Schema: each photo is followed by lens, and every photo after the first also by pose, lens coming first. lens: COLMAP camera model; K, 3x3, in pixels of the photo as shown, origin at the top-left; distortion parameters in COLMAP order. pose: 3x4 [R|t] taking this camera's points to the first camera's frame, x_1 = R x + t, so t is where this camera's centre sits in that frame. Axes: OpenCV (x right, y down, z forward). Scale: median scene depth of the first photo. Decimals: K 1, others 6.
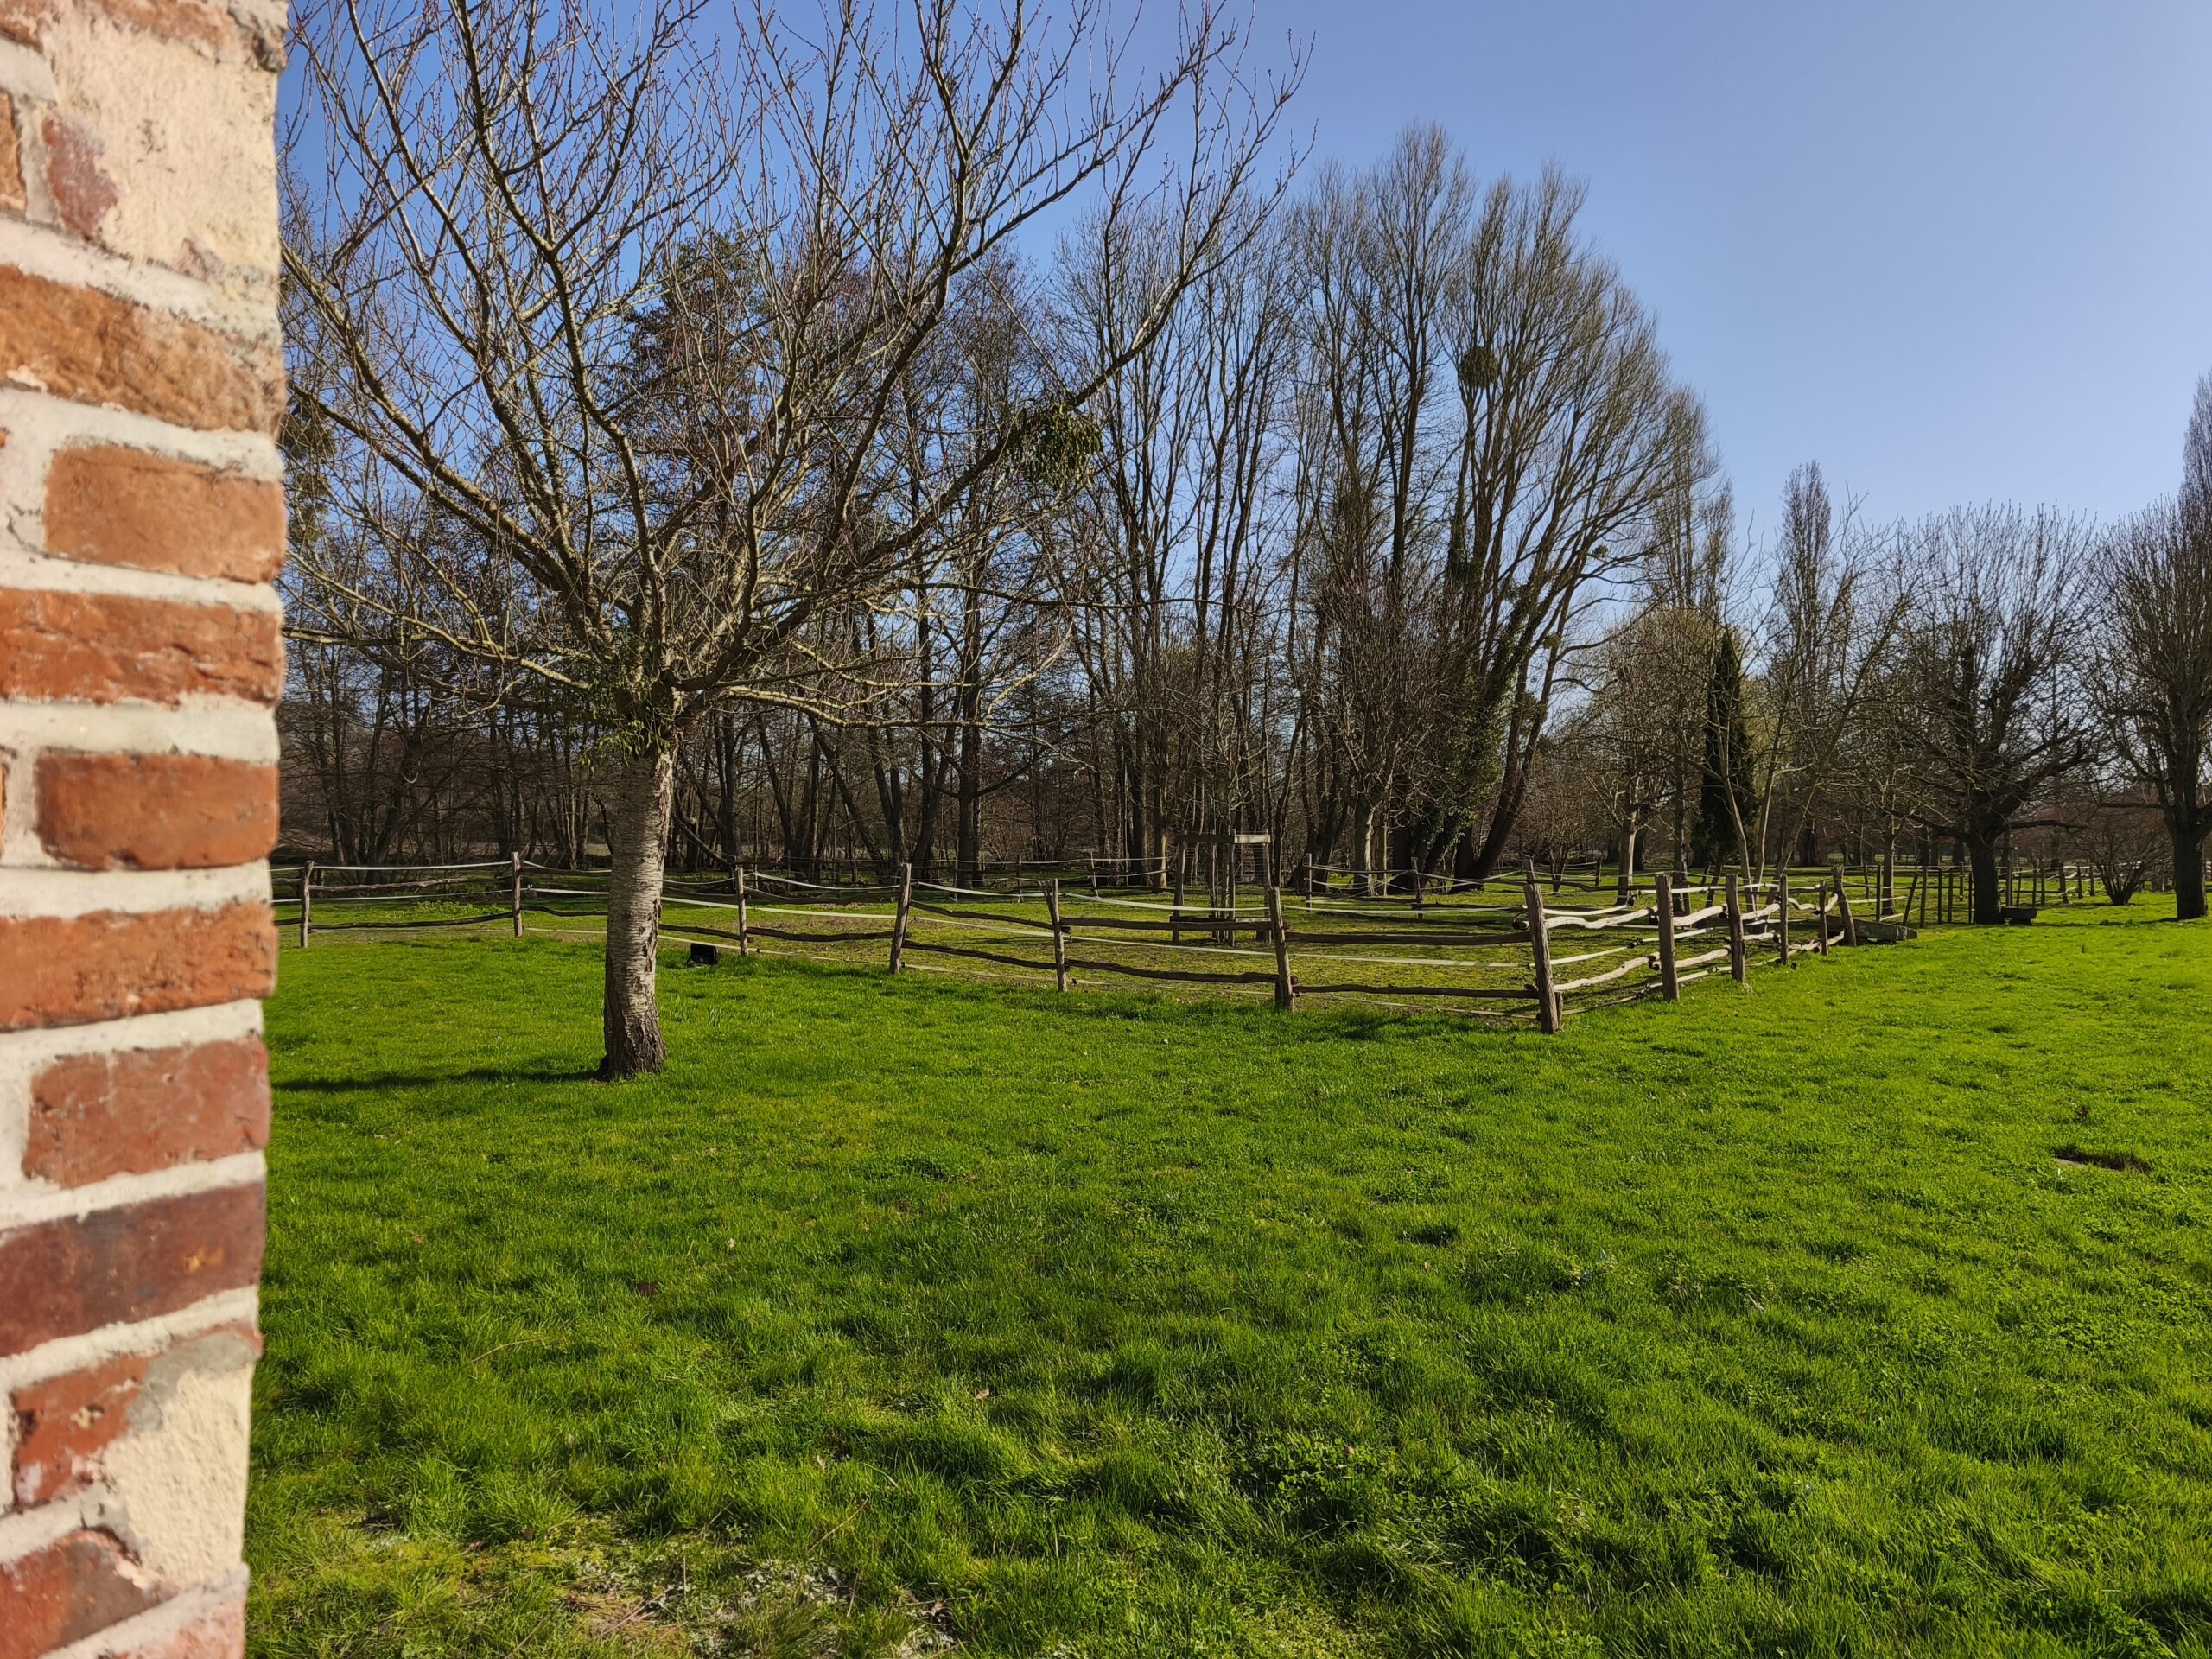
lens RADIAL K [[1442.7, 0, 1101.6], [0, 1442.7, 838.1], [0, 0, 1]] dist [0.052317, 0.003380]
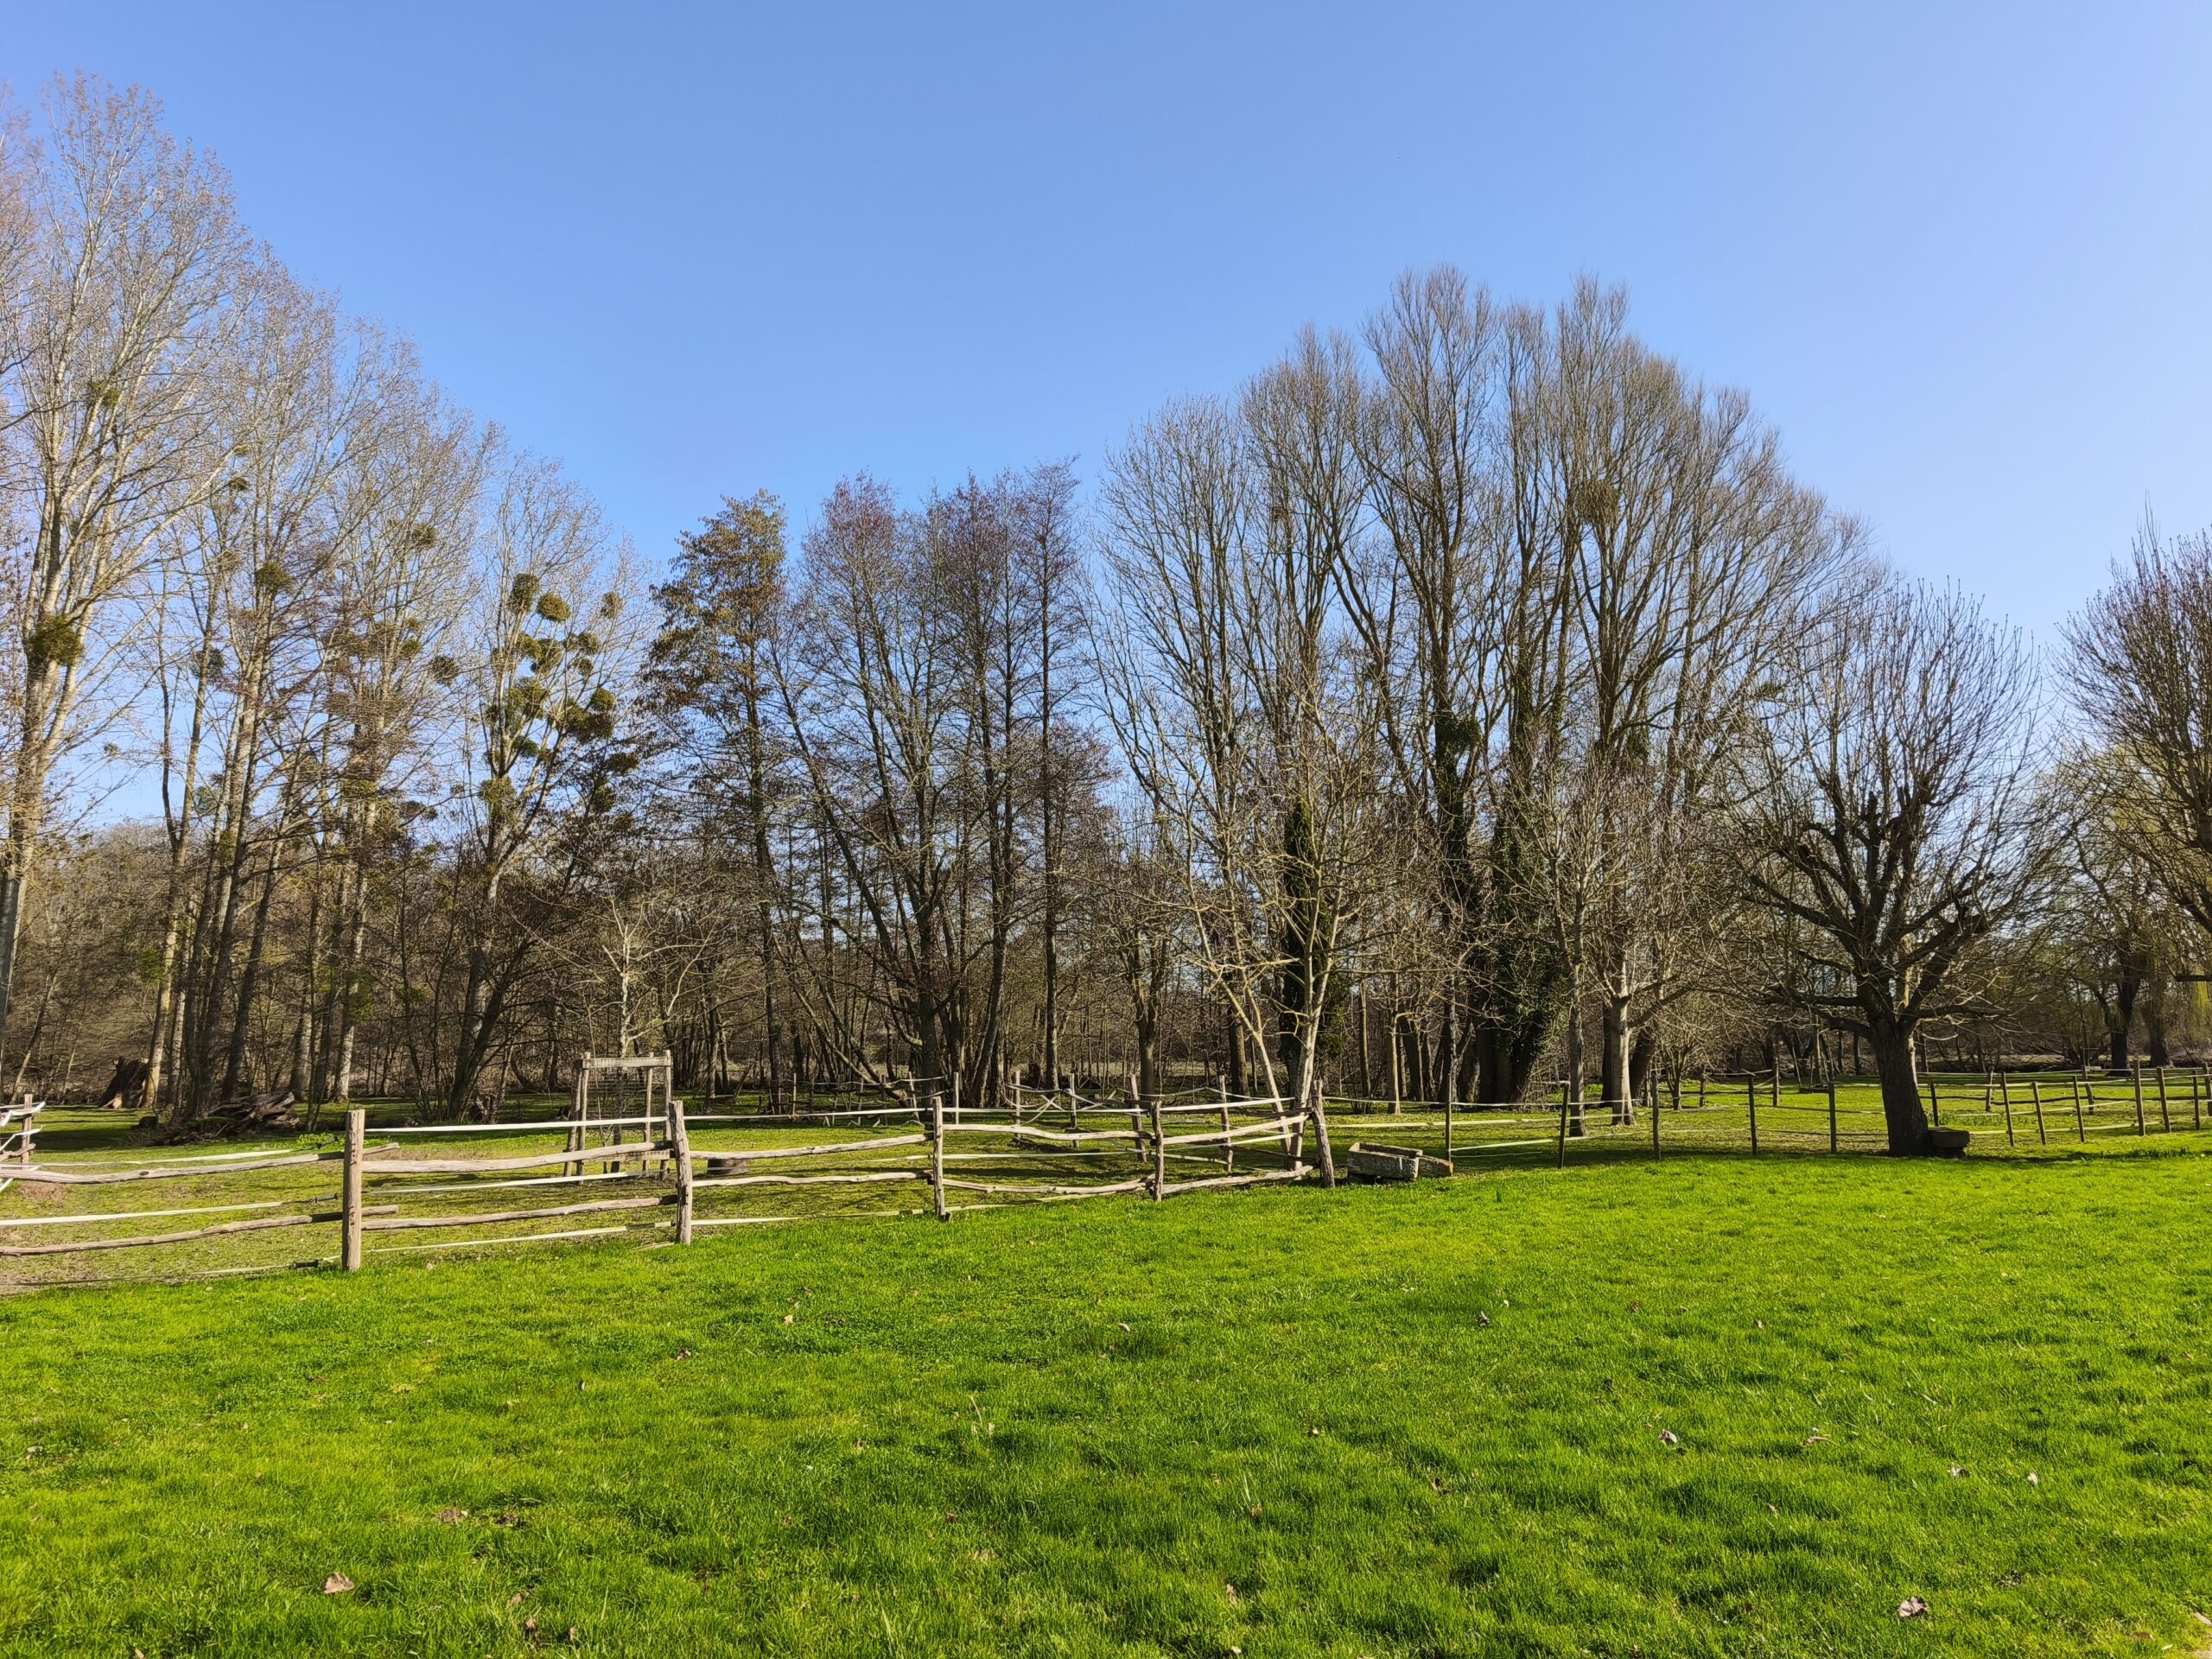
lens RADIAL K [[1442.7, 0, 1101.6], [0, 1442.7, 838.1], [0, 0, 1]] dist [0.052317, 0.003380]
pose [[0.884608, -0.095862, -0.456377, 0.420742], [0.022252, 0.986206, -0.164021, 0.011444], [0.465805, 0.134939, 0.874538, 0.151102]]
